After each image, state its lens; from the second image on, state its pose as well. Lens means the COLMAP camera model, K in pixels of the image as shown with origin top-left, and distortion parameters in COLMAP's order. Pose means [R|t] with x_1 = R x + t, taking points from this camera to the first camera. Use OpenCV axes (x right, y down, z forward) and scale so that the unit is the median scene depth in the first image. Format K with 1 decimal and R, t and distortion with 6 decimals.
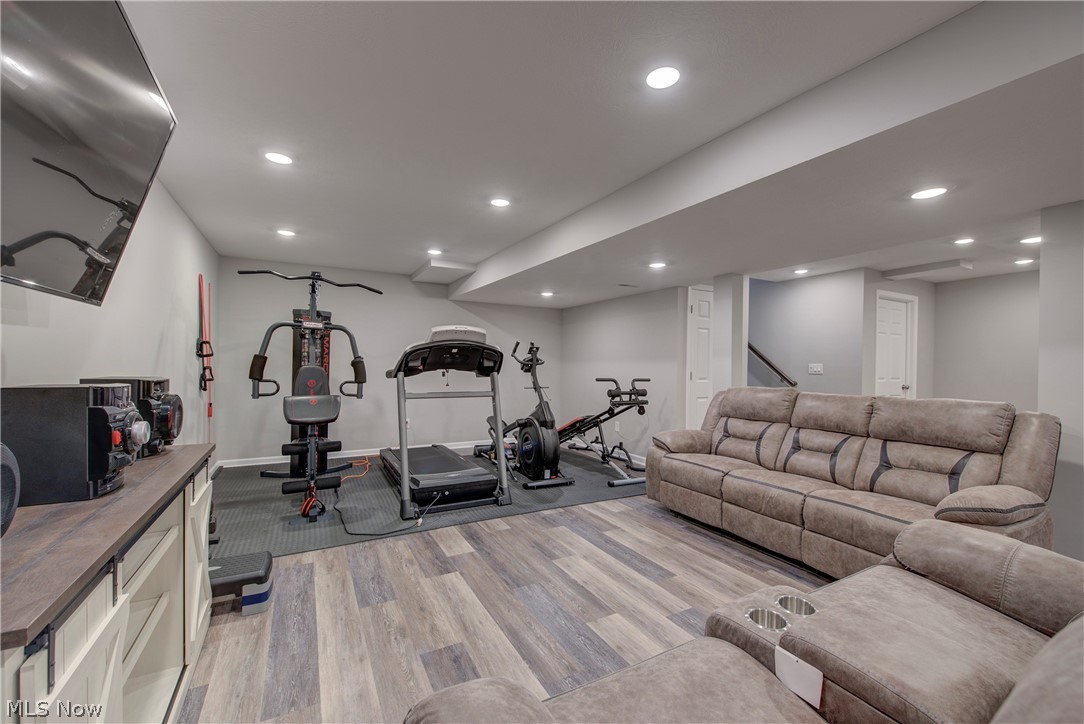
lens RADIAL K [[440.2, 0, 540.2], [0, 440.2, 369.6], [0, 0, 1]] dist [-0.002137, -0.000342]
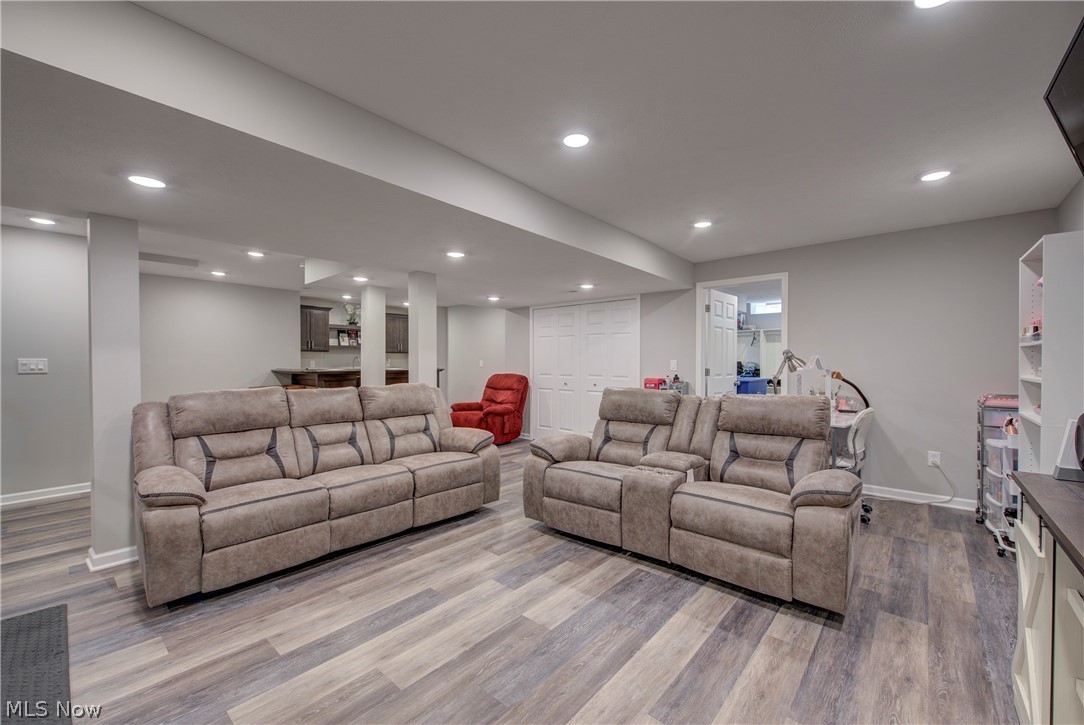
lens RADIAL K [[440.2, 0, 540.7], [0, 440.2, 360.0], [0, 0, 1]] dist [-0.002137, -0.000342]
pose [[-0.351623, -0.006975, 0.936116, -0.528018], [0.007164, 0.999923, 0.010142, -0.021585], [-0.936114, 0.010272, -0.351546, 0.899269]]
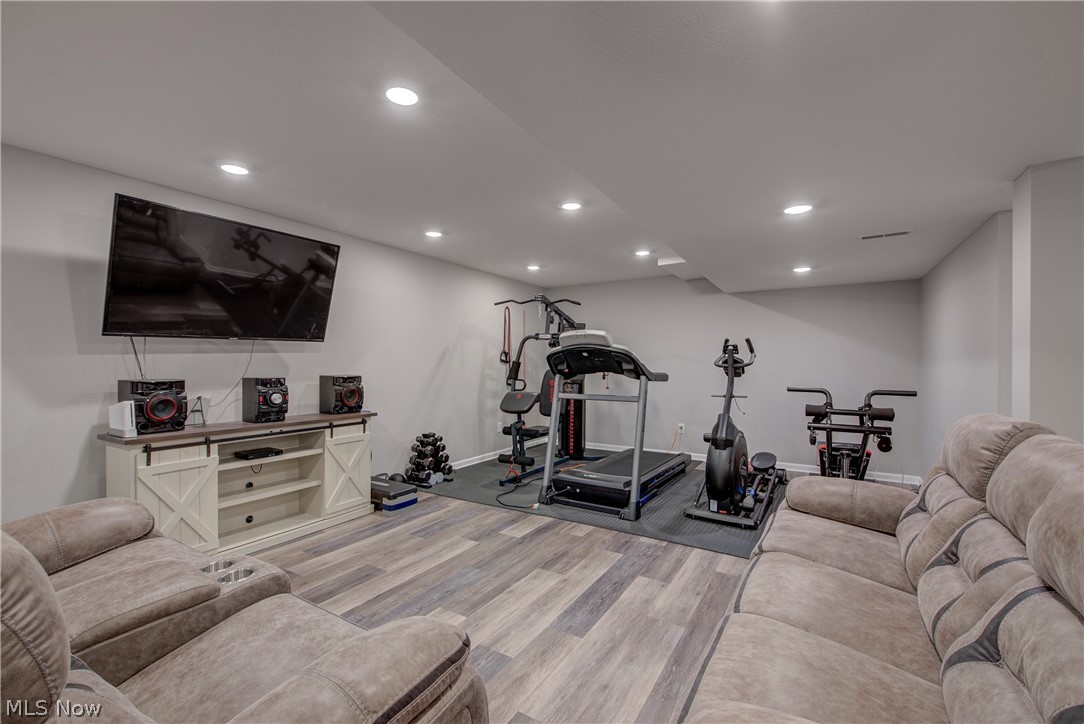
lens RADIAL K [[463.6, 0, 534.3], [0, 463.6, 360.6], [0, 0, 1]] dist [0.010062, -0.000034]
pose [[0.491883, -0.014288, -0.870544, 0.811931], [-0.007012, 0.999768, -0.020371, -0.005706], [0.870633, 0.016124, 0.491668, 0.416945]]
